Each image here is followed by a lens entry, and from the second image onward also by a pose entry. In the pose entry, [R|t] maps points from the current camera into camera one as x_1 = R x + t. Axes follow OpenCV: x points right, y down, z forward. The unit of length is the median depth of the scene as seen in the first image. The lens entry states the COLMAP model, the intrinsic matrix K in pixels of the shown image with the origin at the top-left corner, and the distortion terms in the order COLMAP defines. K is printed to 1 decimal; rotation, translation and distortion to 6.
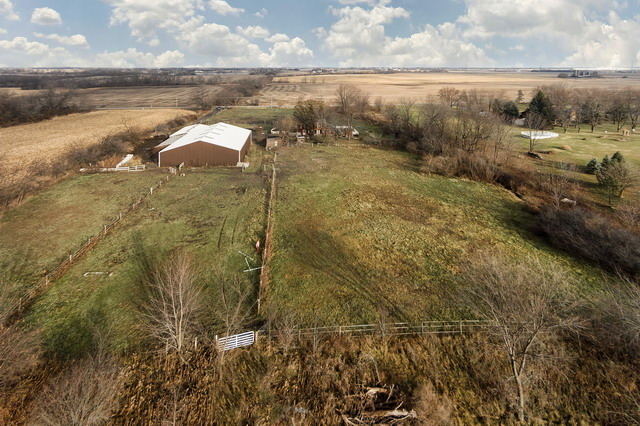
lens RADIAL K [[551.0, 0, 317.6], [0, 551.0, 210.7], [0, 0, 1]] dist [-0.000437, -0.008800]
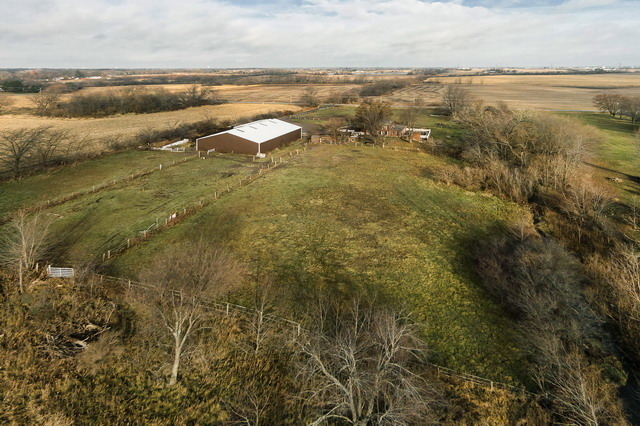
lens RADIAL K [[551.0, 0, 319.7], [0, 551.0, 214.7], [0, 0, 1]] dist [-0.000437, -0.008800]
pose [[0.828062, 0.146553, -0.541143, 1.412508], [-0.138594, 0.988781, 0.055705, -0.094940], [0.543236, 0.028872, 0.839084, 0.222114]]
